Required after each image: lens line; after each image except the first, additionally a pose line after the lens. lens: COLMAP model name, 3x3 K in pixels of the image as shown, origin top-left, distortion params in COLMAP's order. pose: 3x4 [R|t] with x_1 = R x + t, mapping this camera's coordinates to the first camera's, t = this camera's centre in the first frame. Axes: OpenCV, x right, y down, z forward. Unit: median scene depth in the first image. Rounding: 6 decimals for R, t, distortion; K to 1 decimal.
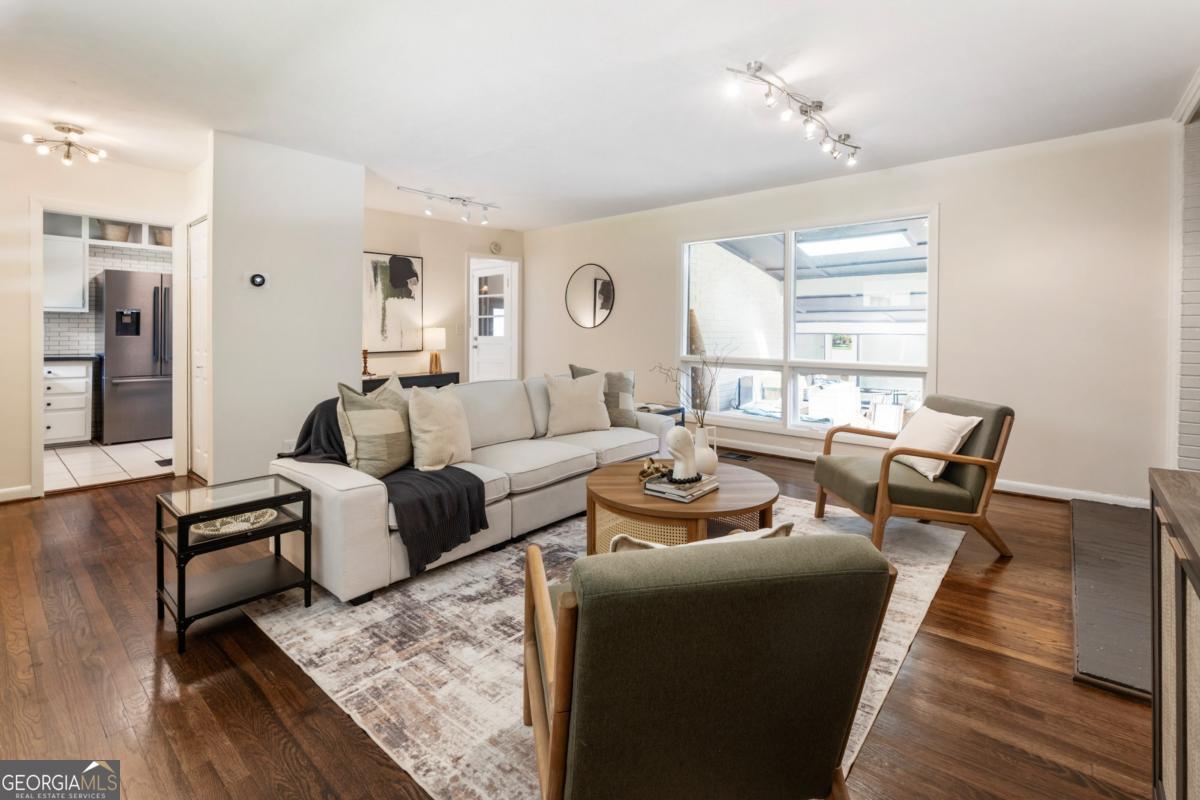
lens RADIAL K [[530.8, 0, 613.8], [0, 530.8, 330.3], [0, 0, 1]] dist [-0.001569, 0.000986]
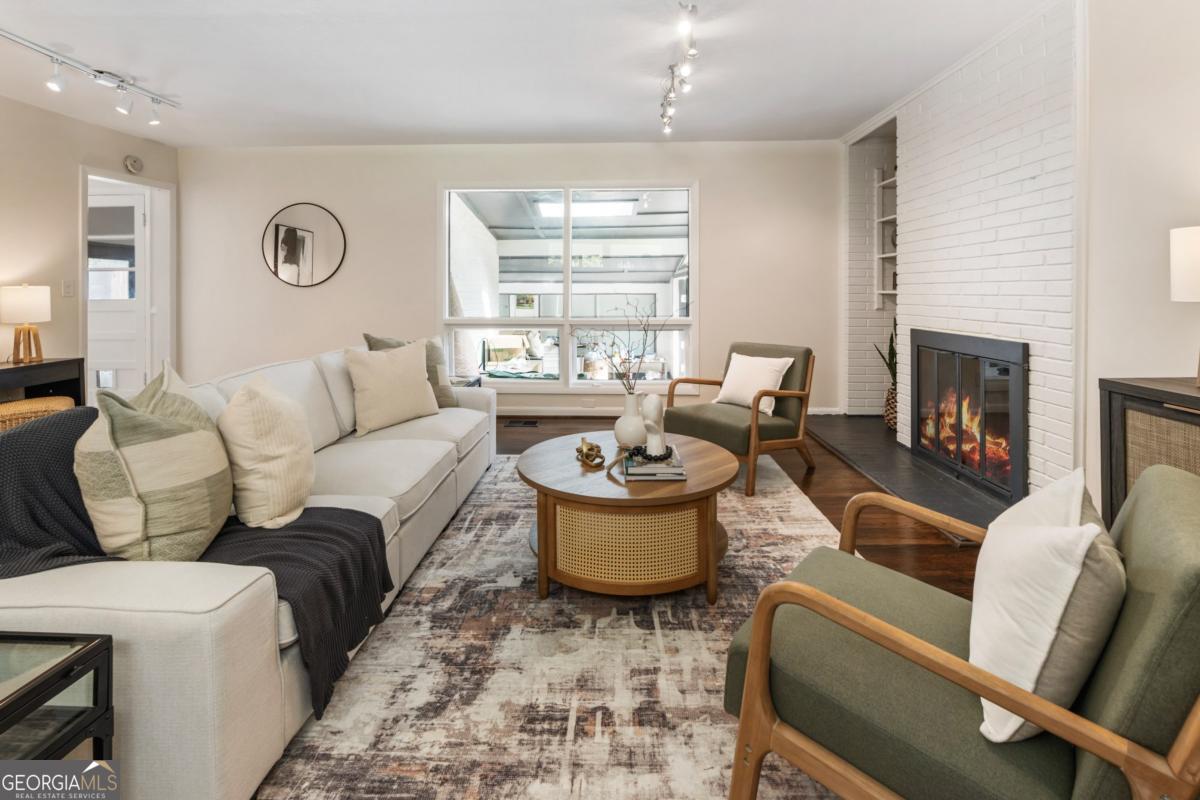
lens RADIAL K [[530.8, 0, 598.2], [0, 530.8, 290.6], [0, 0, 1]] dist [-0.001569, 0.000986]
pose [[0.791231, -0.002049, 0.611513, -0.425499], [0.003830, 0.999991, -0.001605, 0.010011], [-0.611505, 0.003612, 0.791232, 0.323266]]
